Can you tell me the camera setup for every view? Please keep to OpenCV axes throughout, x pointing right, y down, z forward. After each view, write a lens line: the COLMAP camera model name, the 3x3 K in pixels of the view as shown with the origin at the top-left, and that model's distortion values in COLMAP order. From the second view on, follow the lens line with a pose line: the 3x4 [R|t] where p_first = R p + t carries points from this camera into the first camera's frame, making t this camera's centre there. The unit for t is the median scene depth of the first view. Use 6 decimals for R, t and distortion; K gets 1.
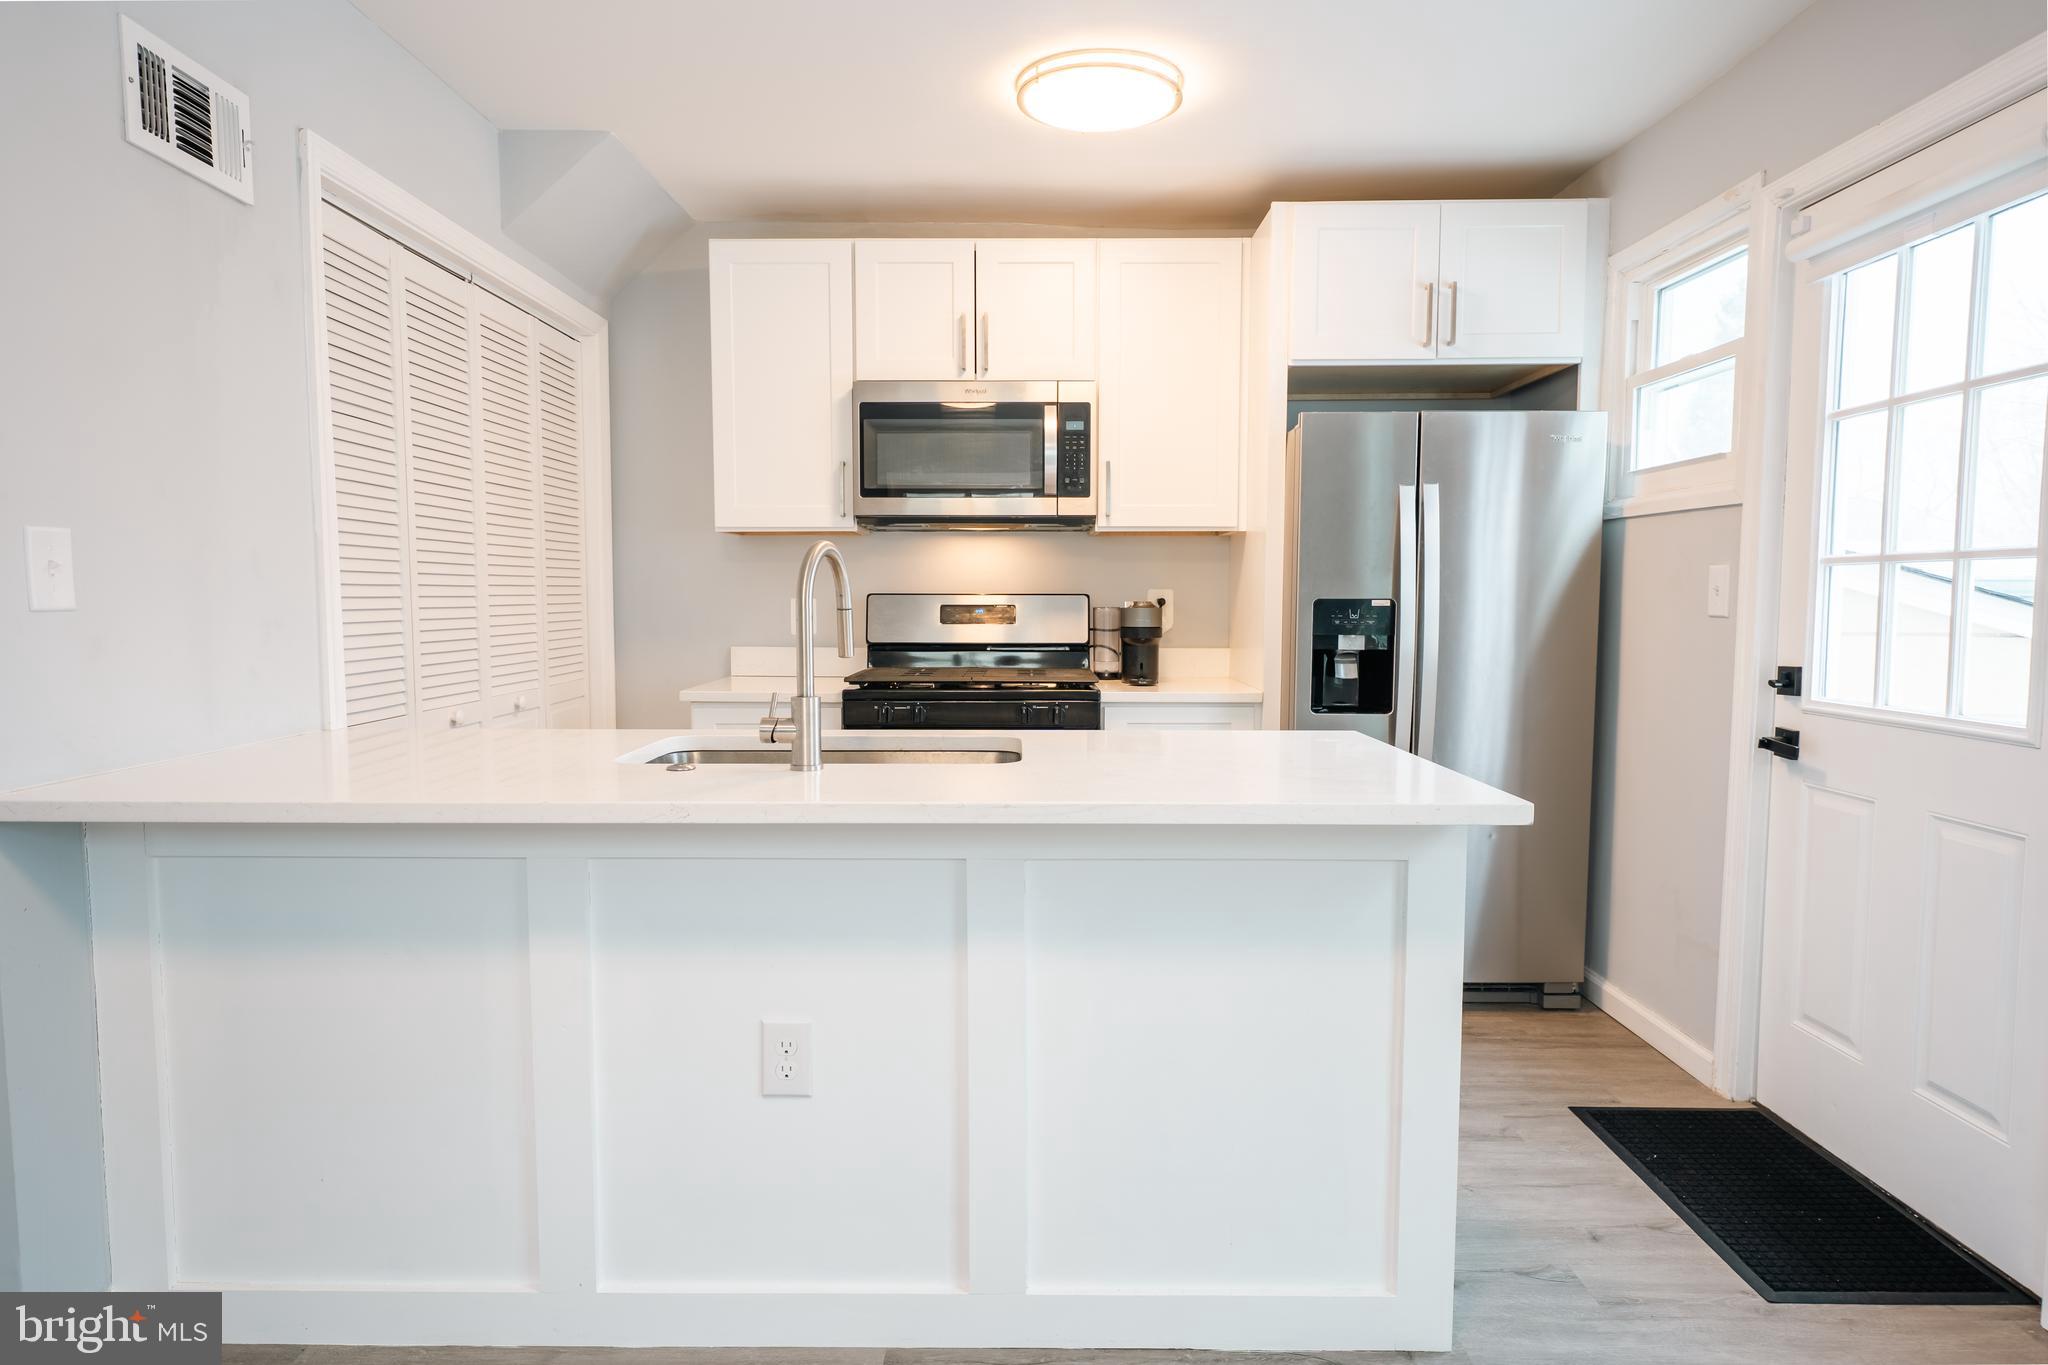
lens RADIAL K [[1176.5, 0, 1020.1], [0, 1176.5, 683.2], [0, 0, 1]] dist [0.008910, 0.000983]
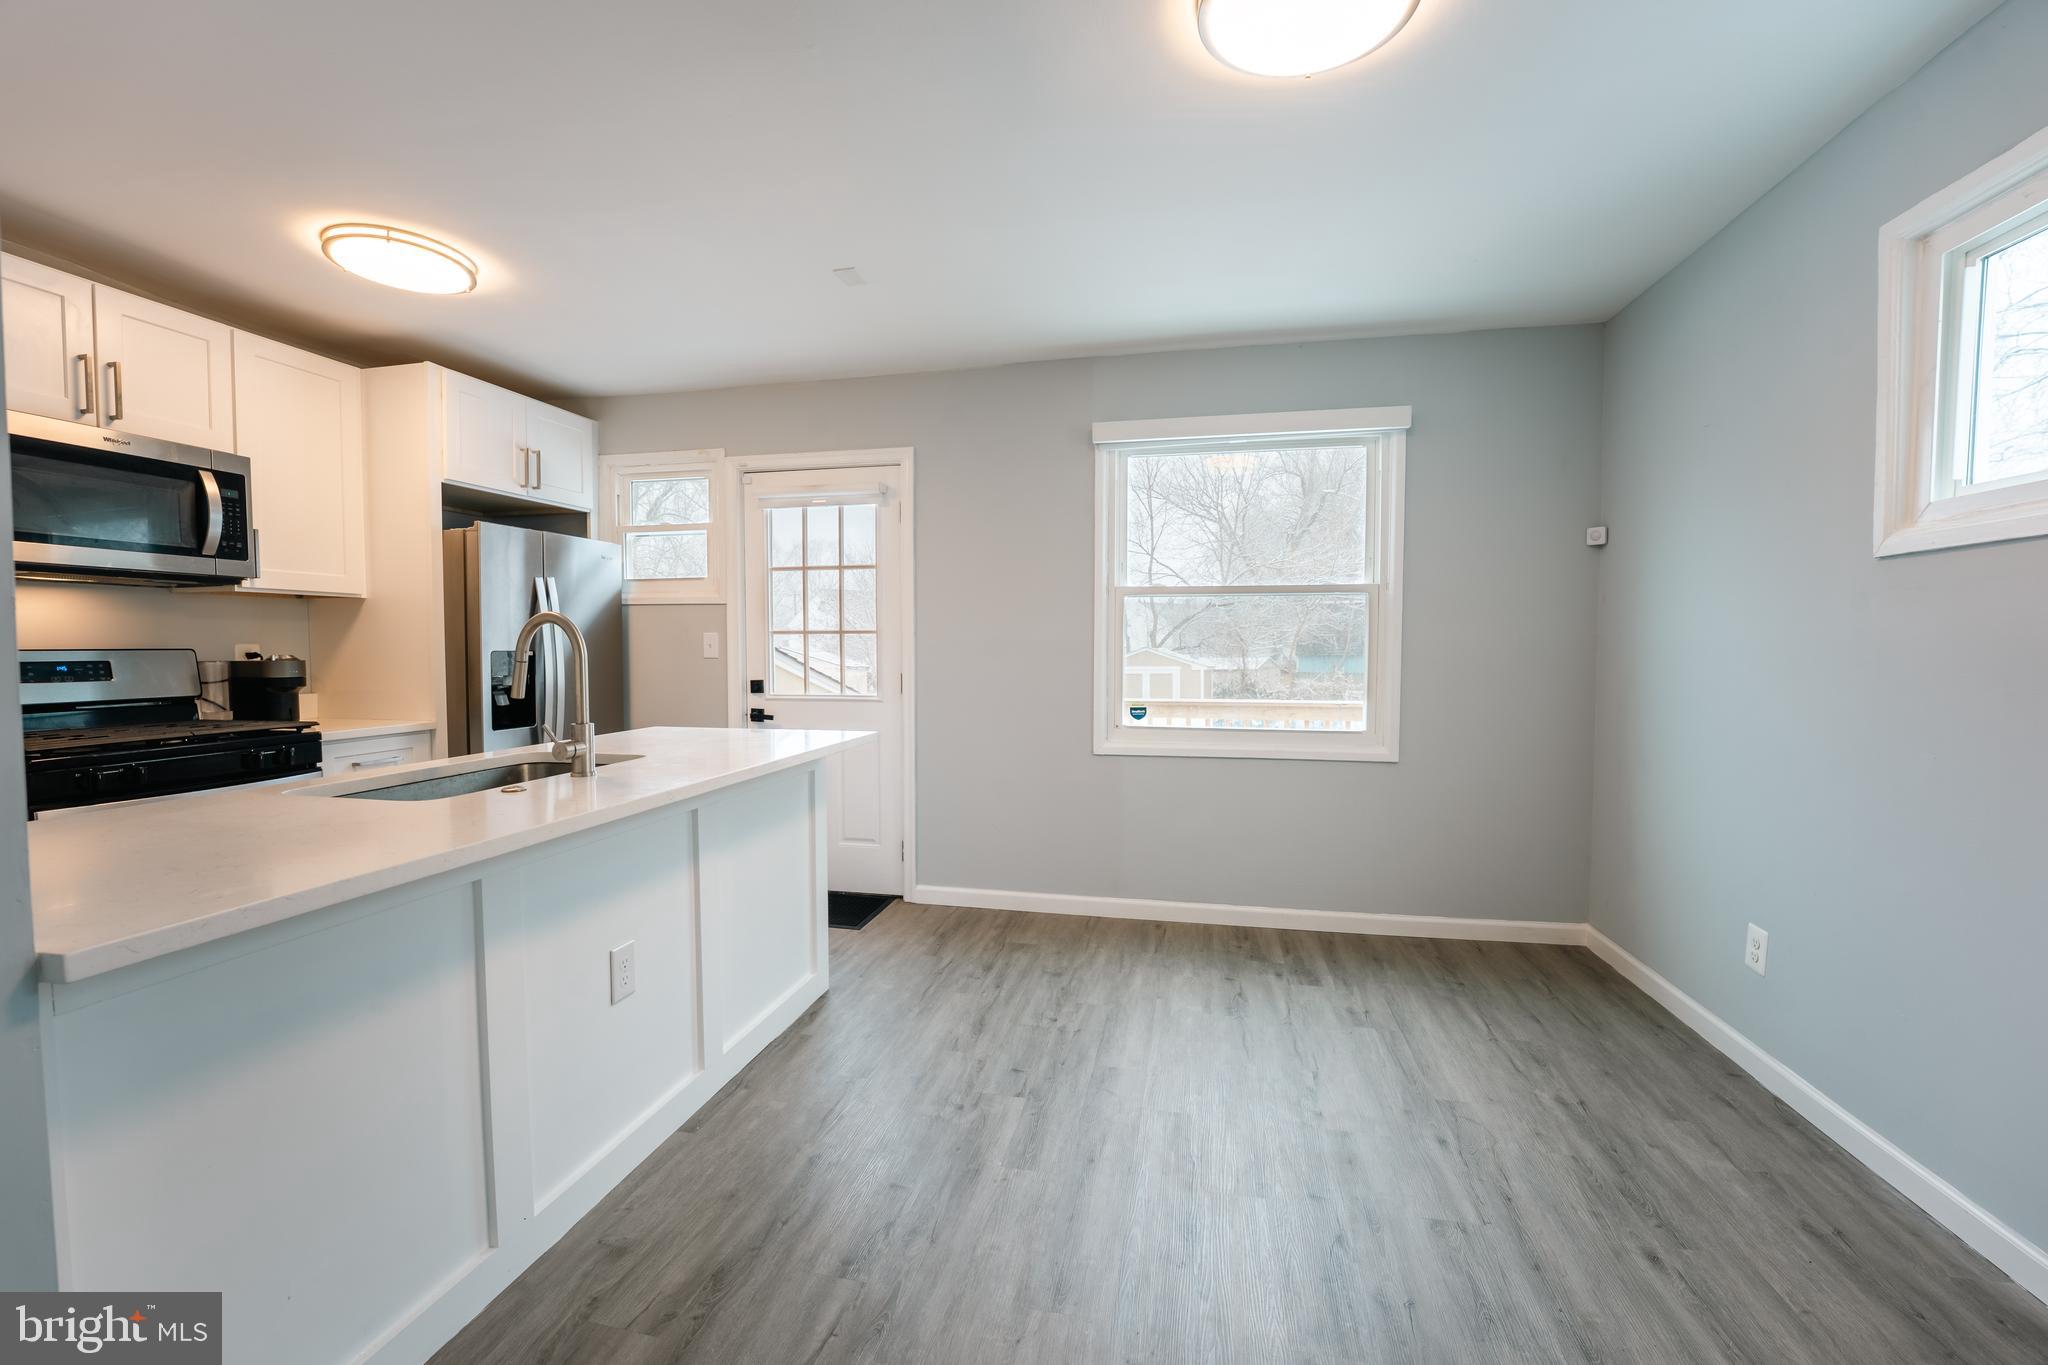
lens RADIAL K [[835.9, 0, 1020.7], [0, 835.9, 682.9], [0, 0, 1]] dist [-0.036140, 0.006442]
pose [[0.201560, -0.045475, 0.978420, -0.602957], [0.074391, 0.996747, 0.031002, -0.016243], [-0.976647, 0.066536, 0.204287, 0.165419]]
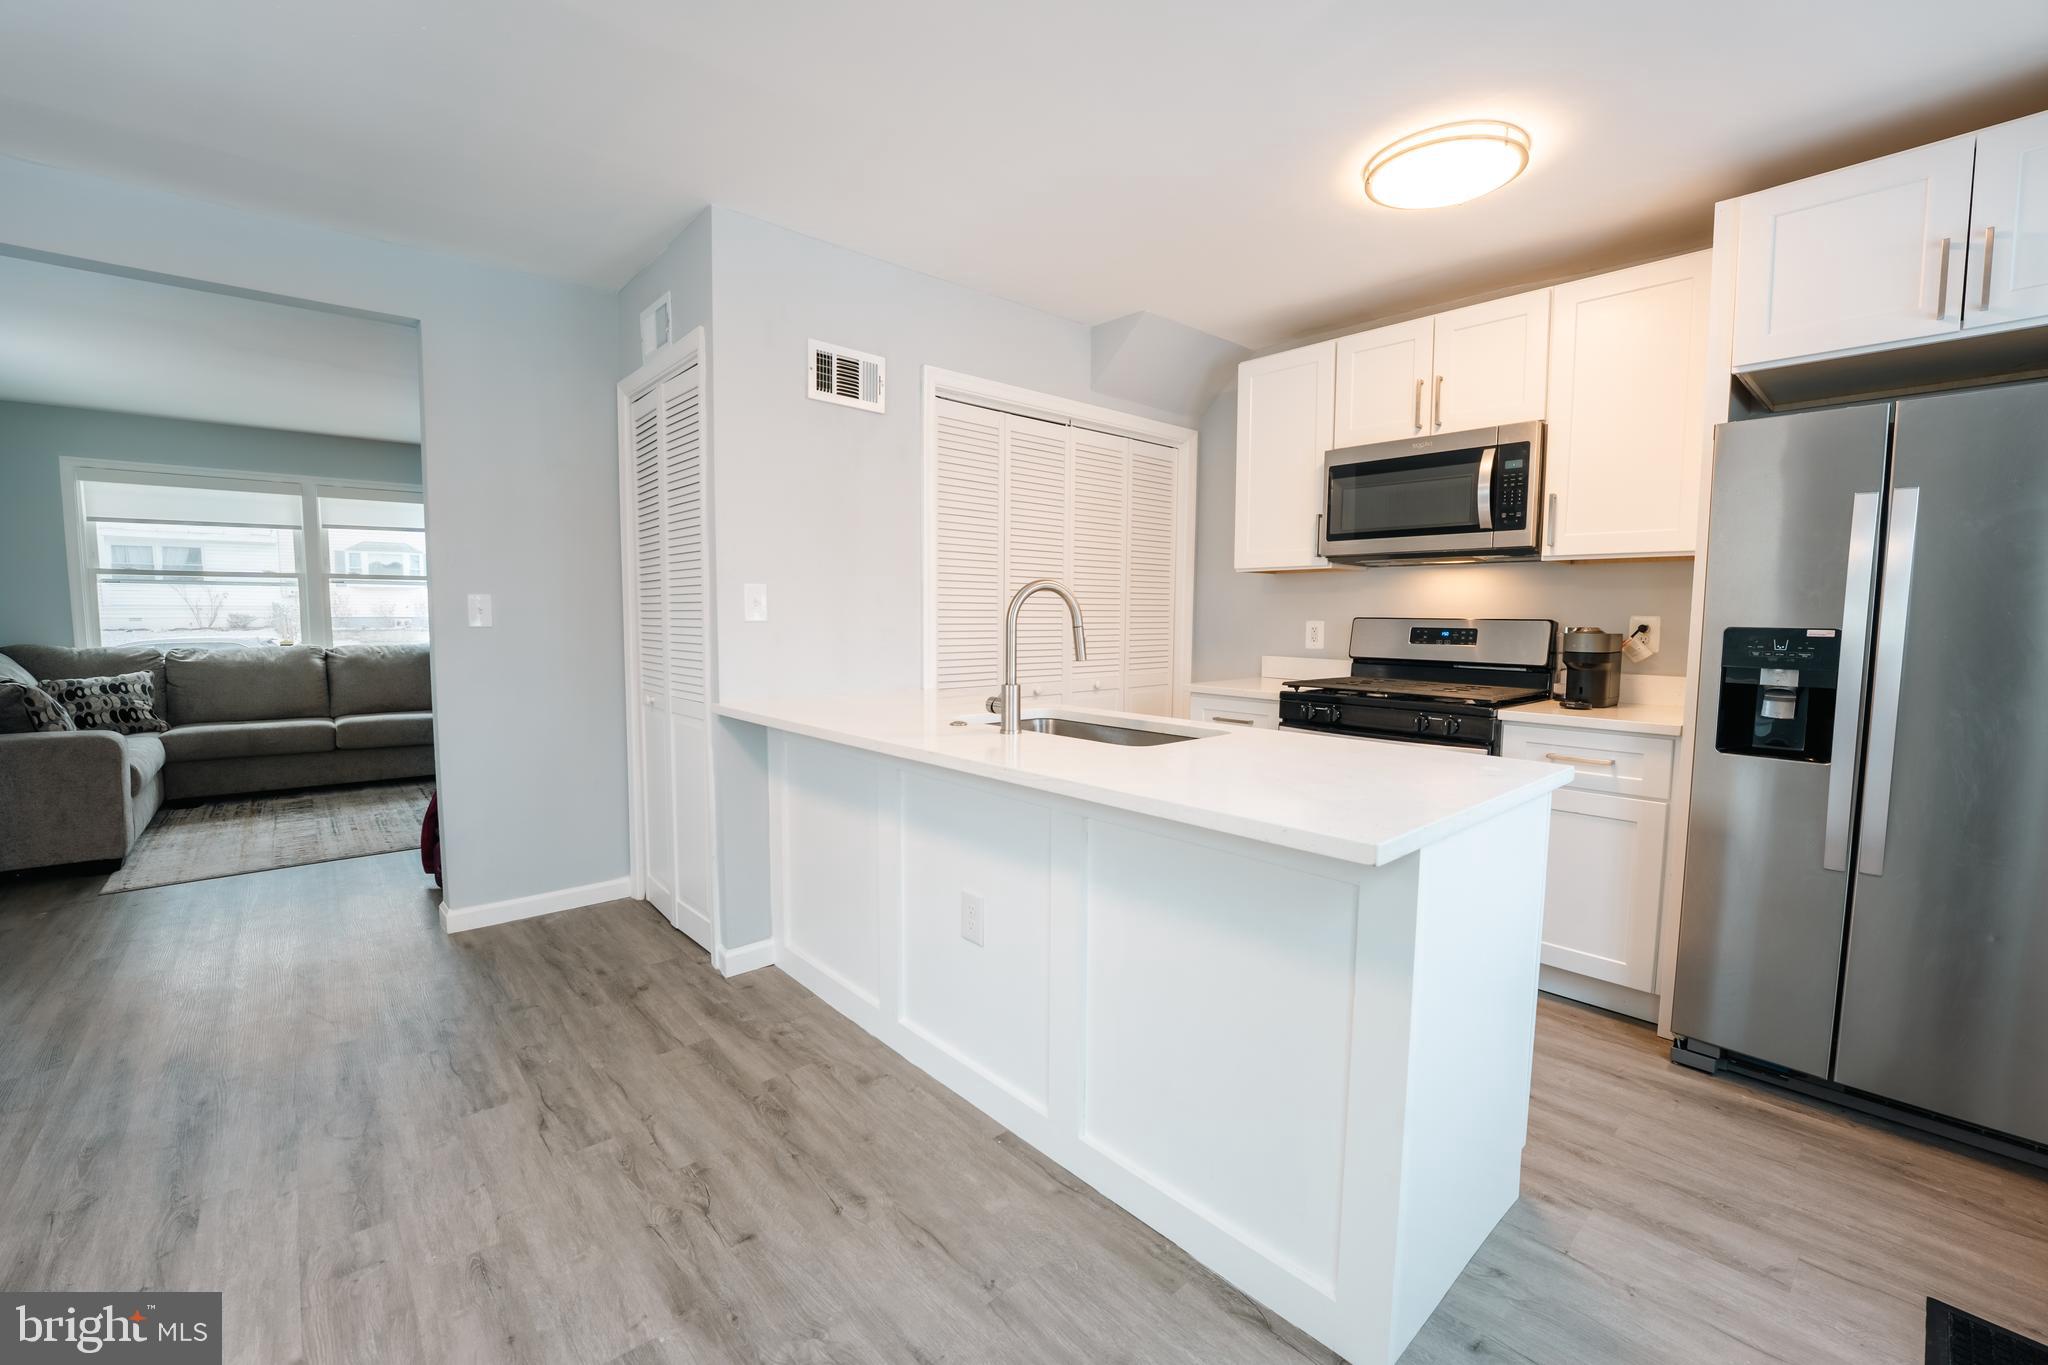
lens RADIAL K [[844.3, 0, 1020.4], [0, 844.3, 684.6], [0, 0, 1]] dist [-0.036922, 0.006786]
pose [[0.669664, 0.065900, -0.739735, 0.357669], [-0.062791, 0.997513, 0.032022, -0.013533], [0.740005, 0.025005, 0.672136, 0.169180]]
